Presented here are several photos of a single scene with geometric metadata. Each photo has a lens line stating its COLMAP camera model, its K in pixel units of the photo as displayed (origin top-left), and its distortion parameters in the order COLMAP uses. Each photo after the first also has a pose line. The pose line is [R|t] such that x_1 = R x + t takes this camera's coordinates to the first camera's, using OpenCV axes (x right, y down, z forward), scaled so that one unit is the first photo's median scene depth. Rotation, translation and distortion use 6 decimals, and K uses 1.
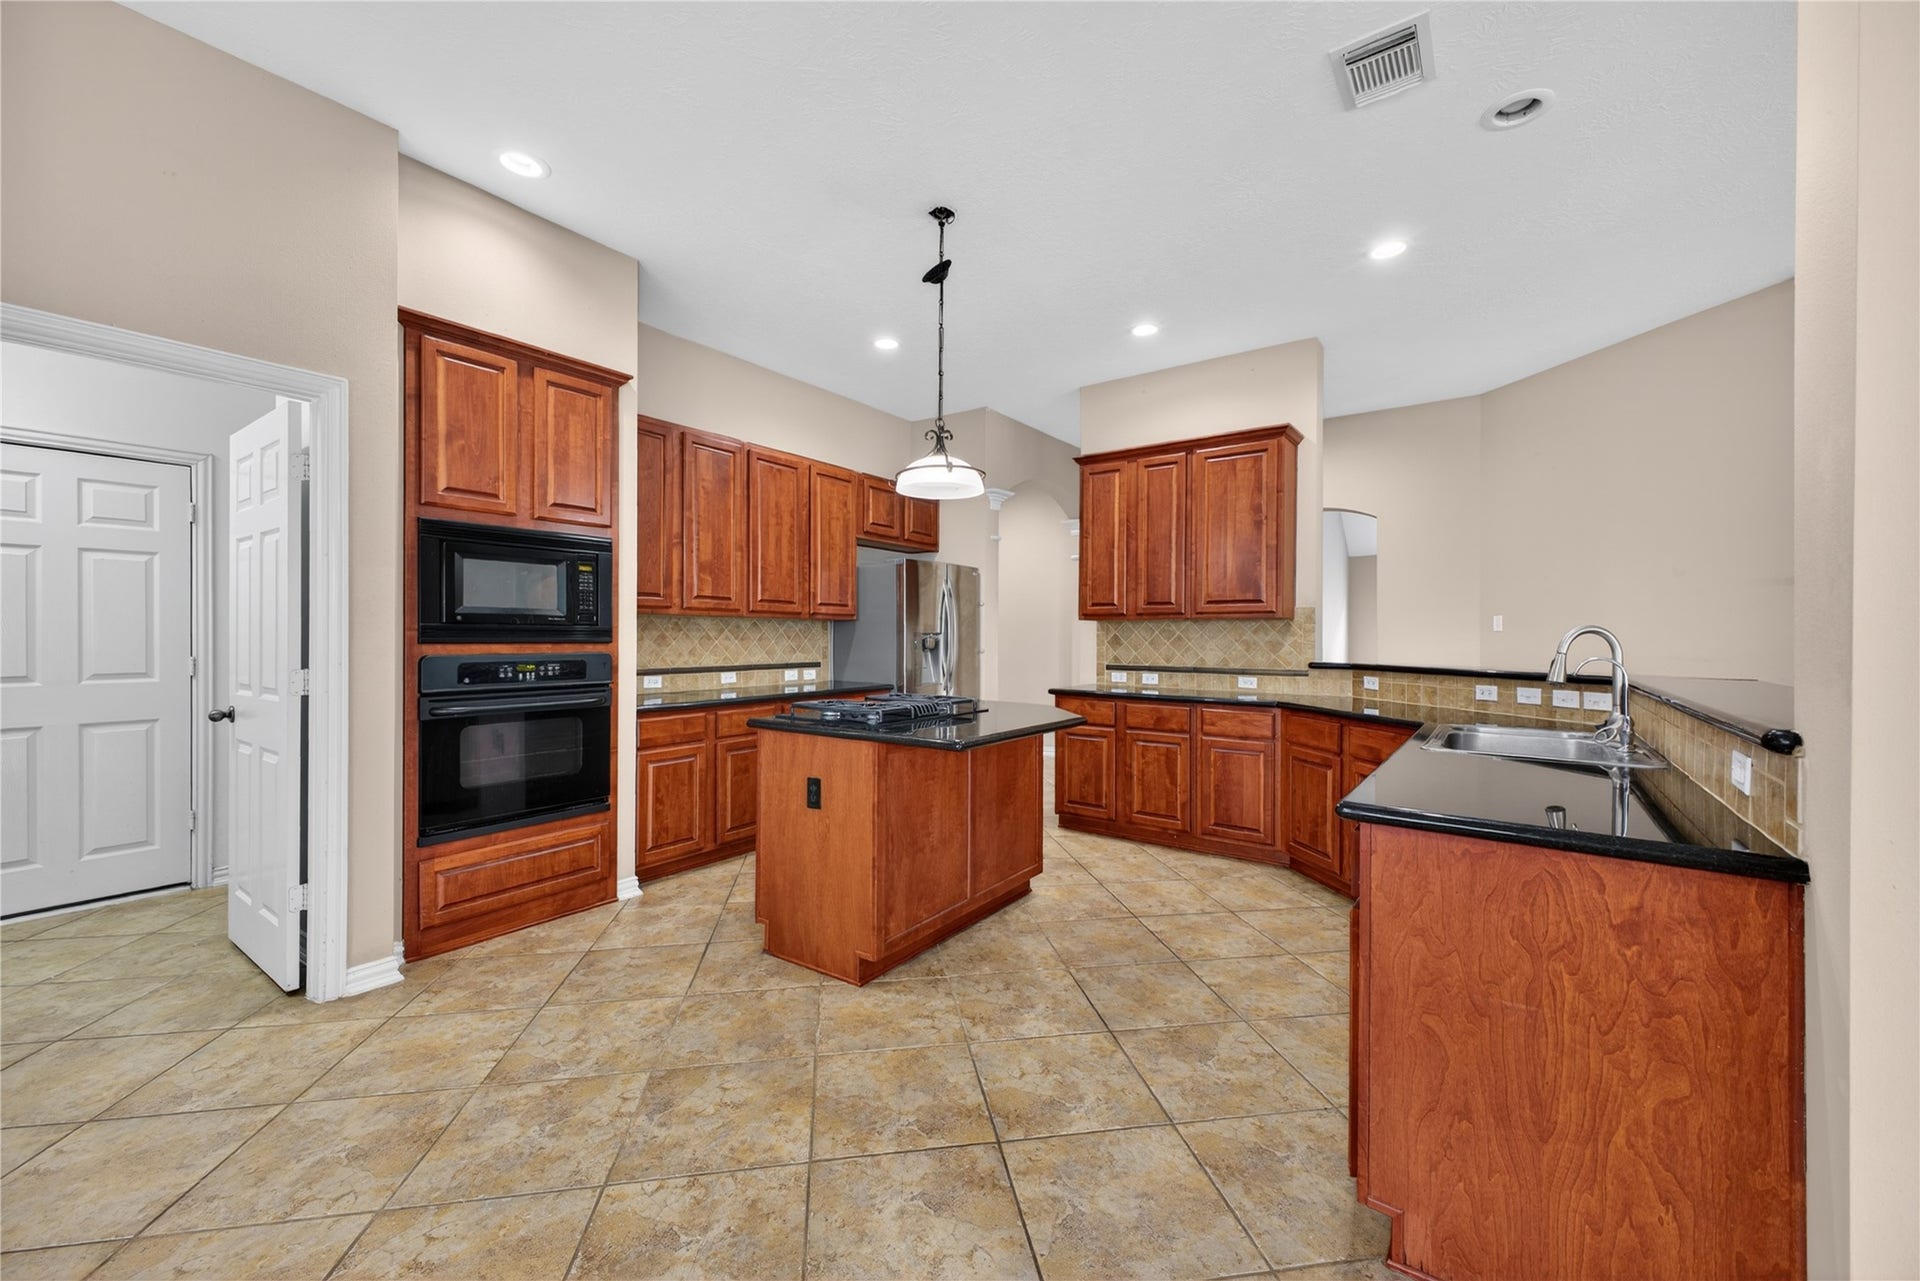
lens RADIAL K [[756.9, 0, 969.8], [0, 756.9, 636.4], [0, 0, 1]] dist [0.012411, -0.001932]
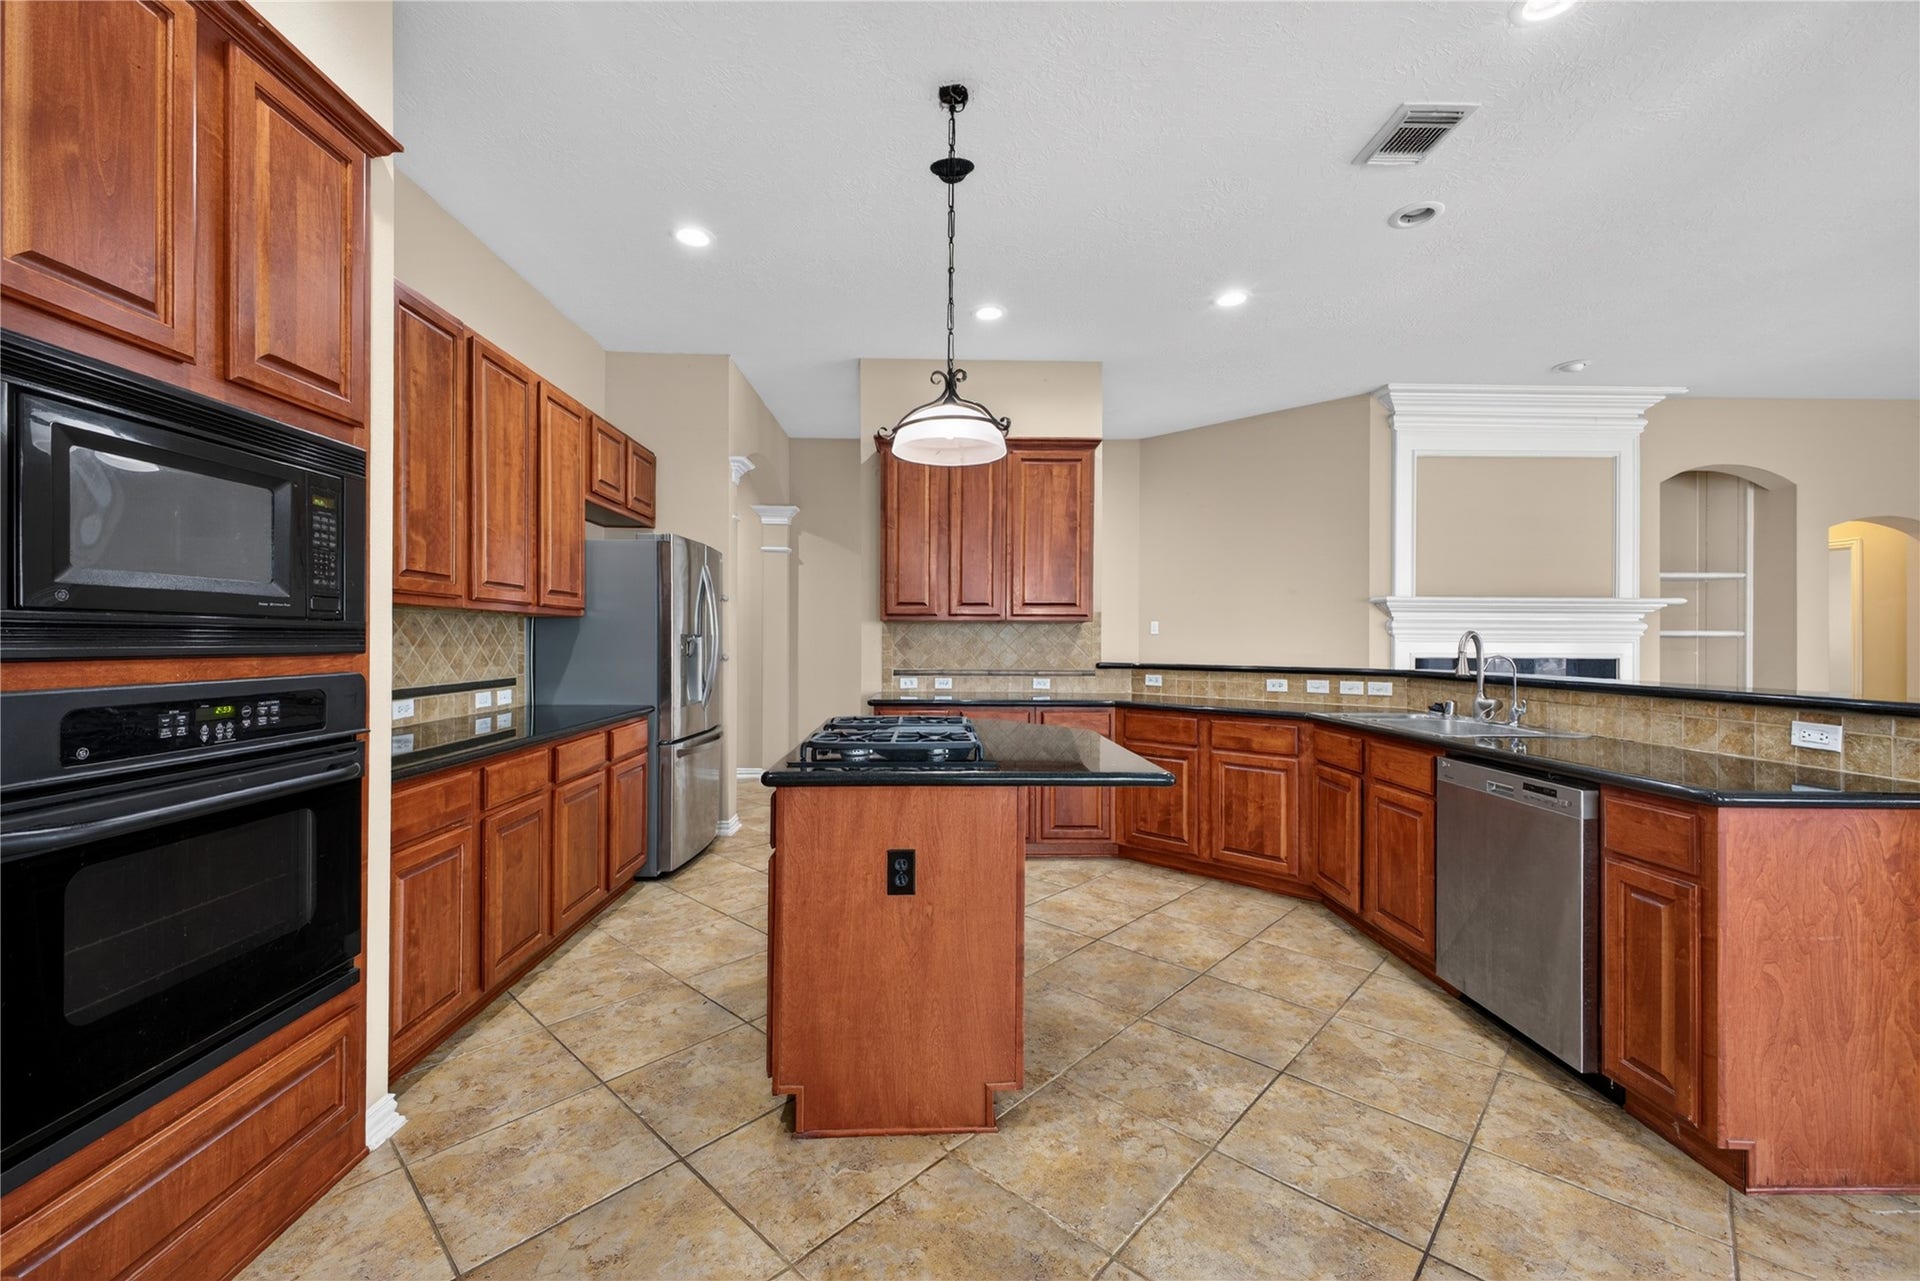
lens RADIAL K [[756.9, 0, 958.3], [0, 756.9, 637.6], [0, 0, 1]] dist [0.012411, -0.001932]
pose [[0.793269, -0.000179, 0.608871, -0.508468], [-0.000014, 1.000000, 0.000312, -0.002666], [-0.608871, -0.000256, 0.793269, 0.379879]]
